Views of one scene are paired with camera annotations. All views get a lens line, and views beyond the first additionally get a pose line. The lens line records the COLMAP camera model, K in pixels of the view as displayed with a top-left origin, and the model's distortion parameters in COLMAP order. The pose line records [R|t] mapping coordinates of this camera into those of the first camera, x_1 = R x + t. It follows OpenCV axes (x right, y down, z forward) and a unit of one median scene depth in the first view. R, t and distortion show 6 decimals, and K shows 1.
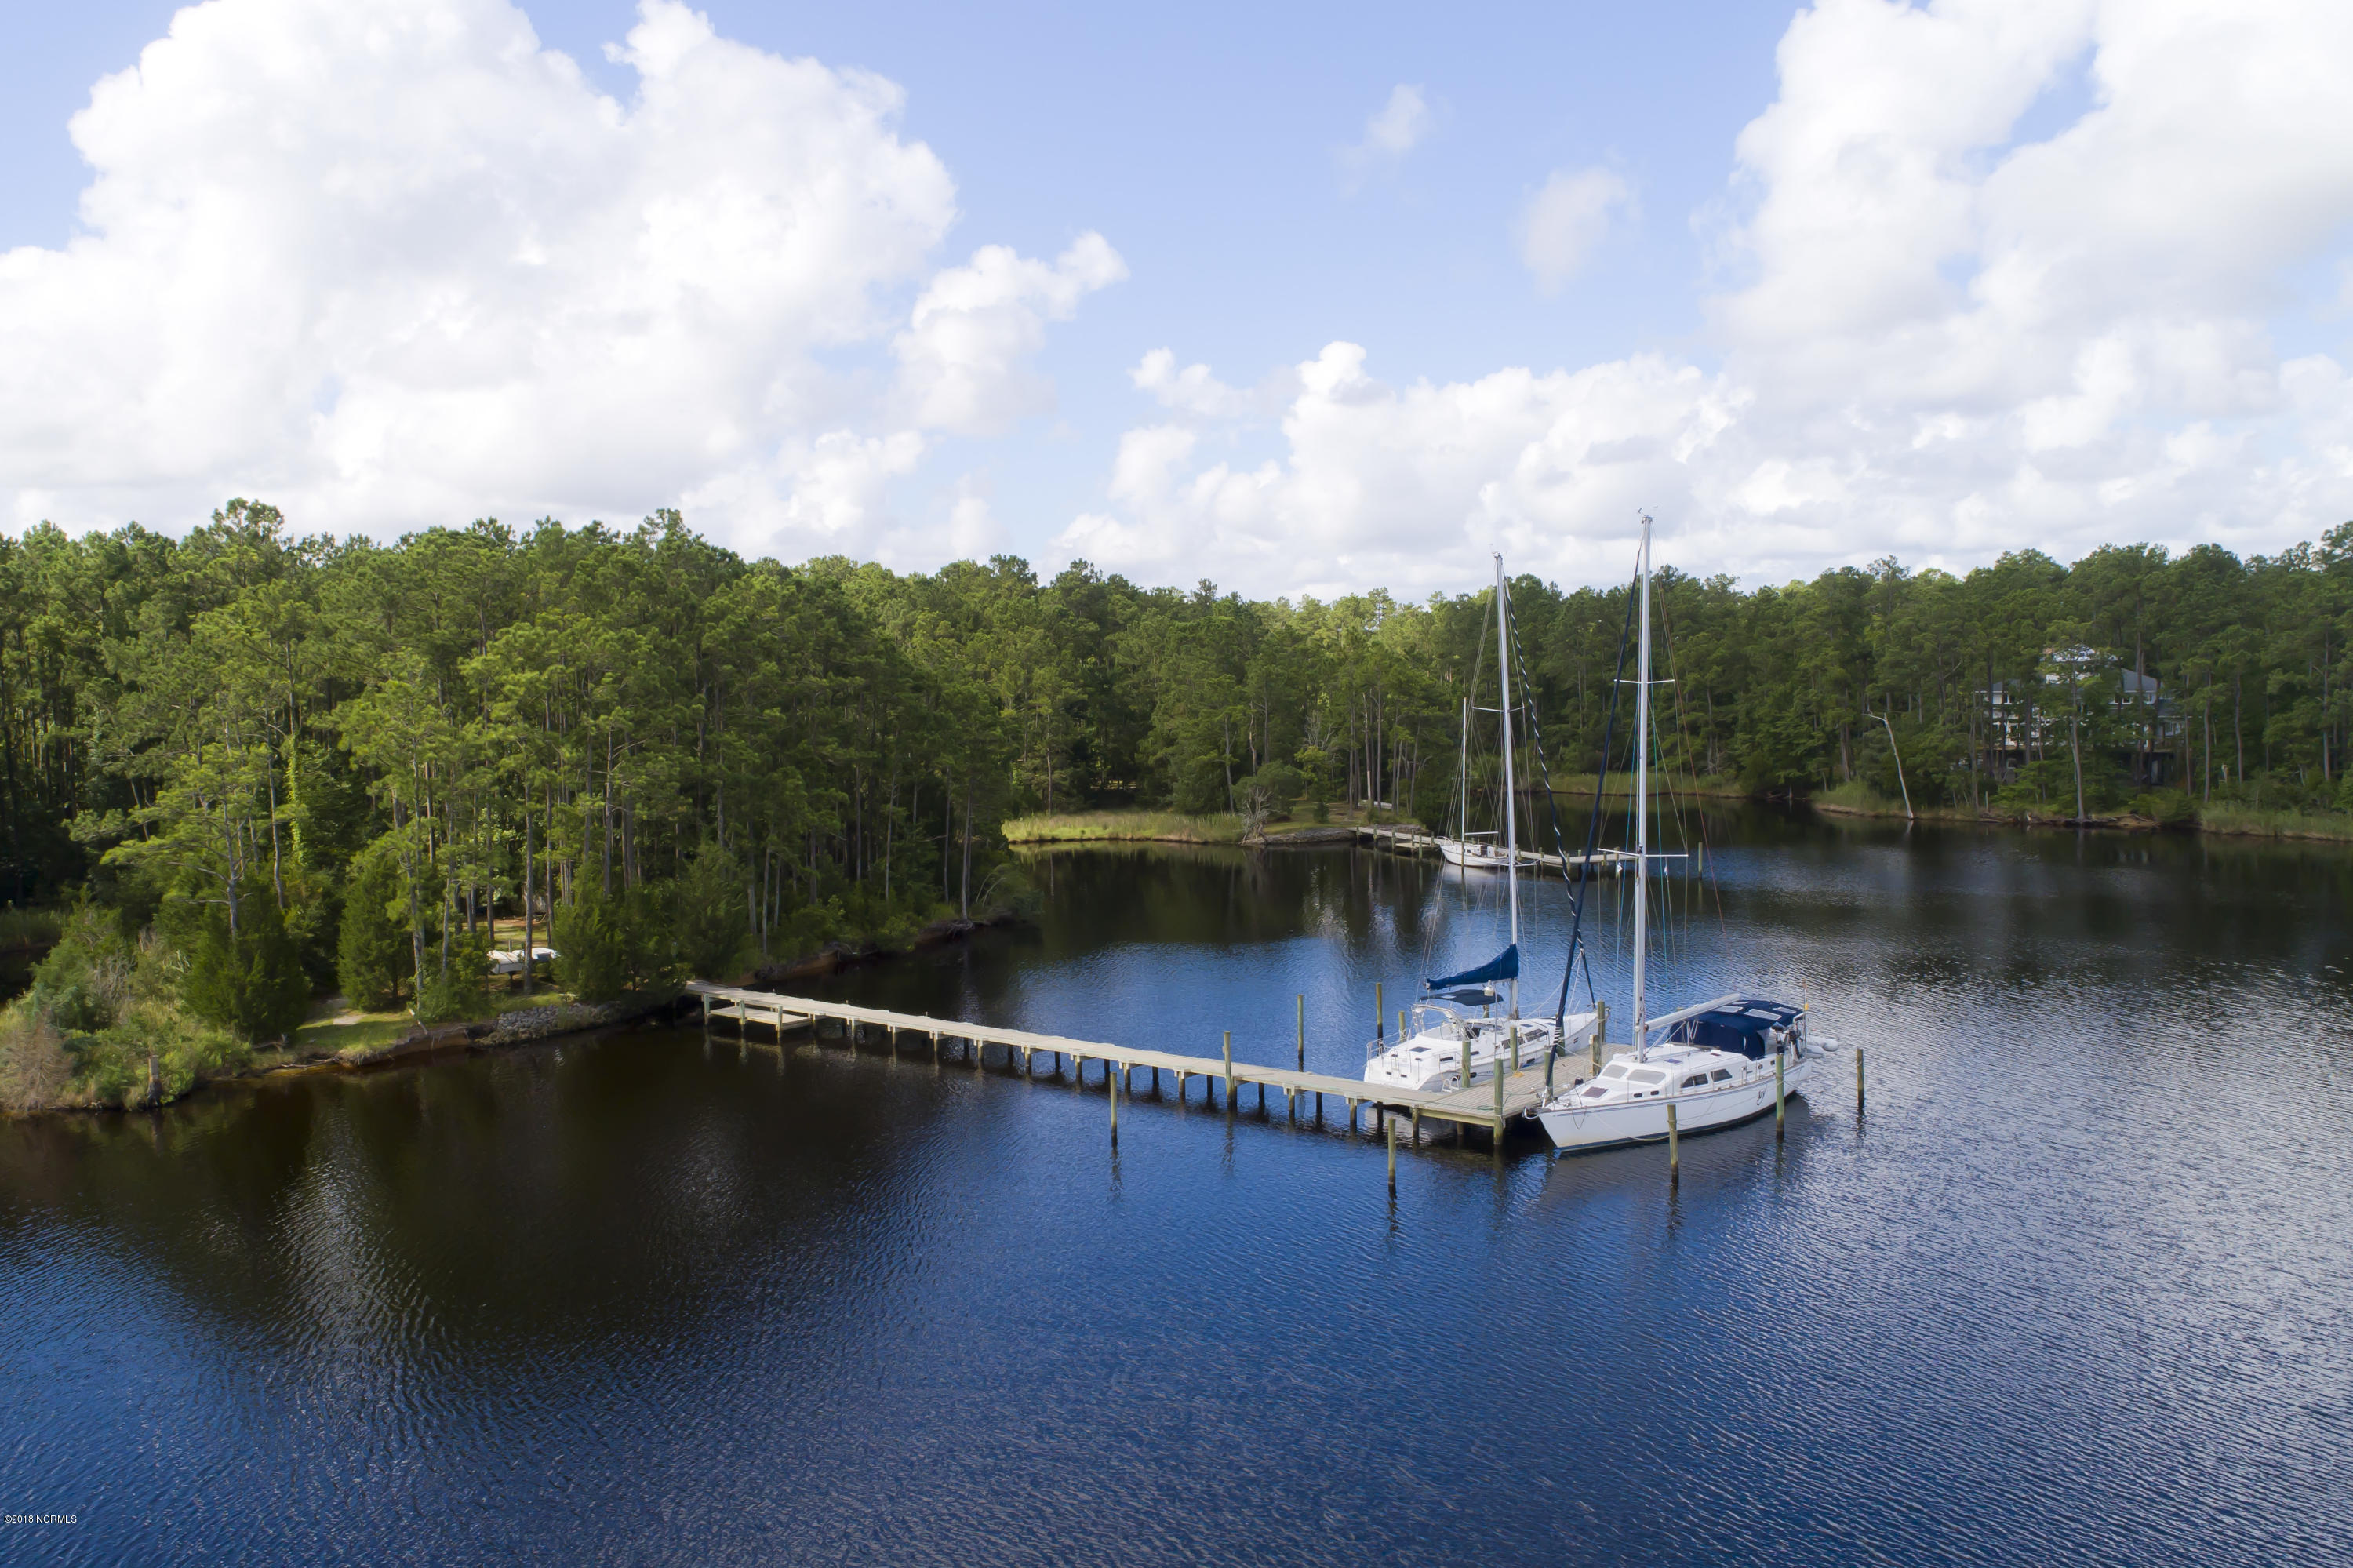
lens RADIAL K [[1951.6, 0, 1234.3], [0, 1951.6, 754.7], [0, 0, 1]] dist [-0.013148, 0.005216]
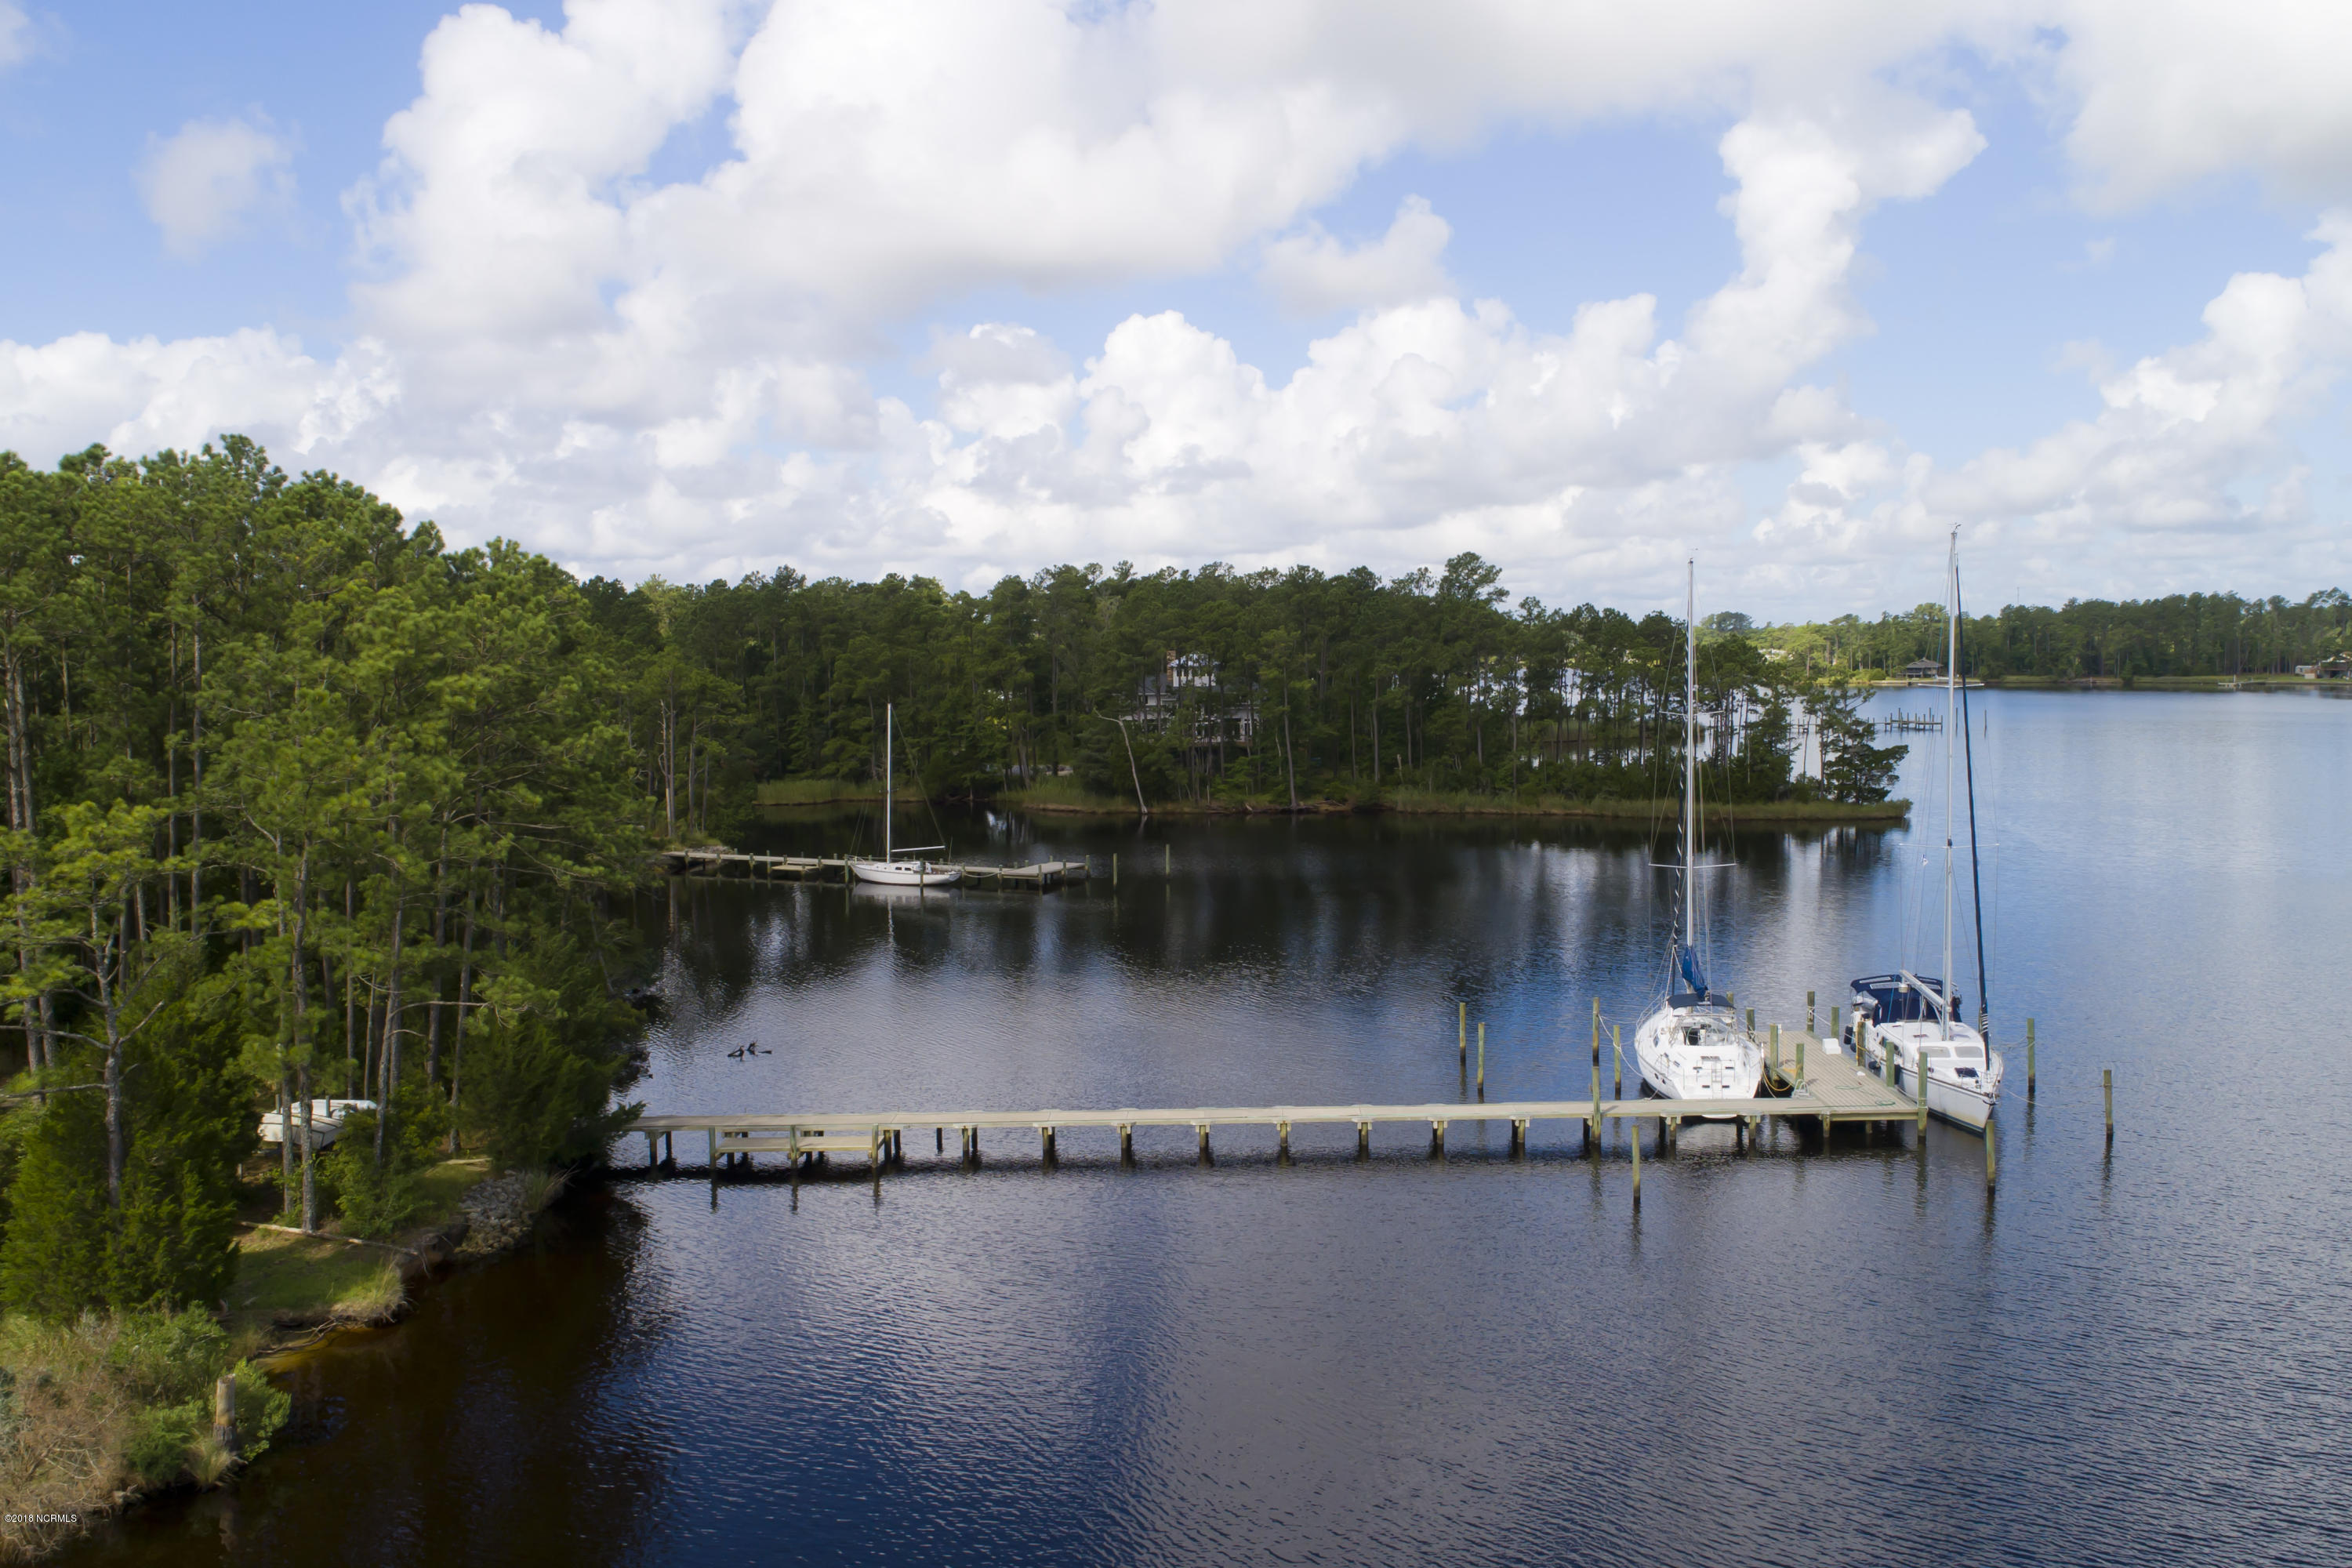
lens RADIAL K [[1919.8, 0, 1178.8], [0, 1919.8, 685.7], [0, 0, 1]] dist [0.002302, 0.006636]
pose [[0.763247, -0.004119, 0.646093, -0.281244], [0.028549, 0.999218, -0.027356, -0.006992], [-0.645475, 0.039324, 0.762768, 0.164081]]
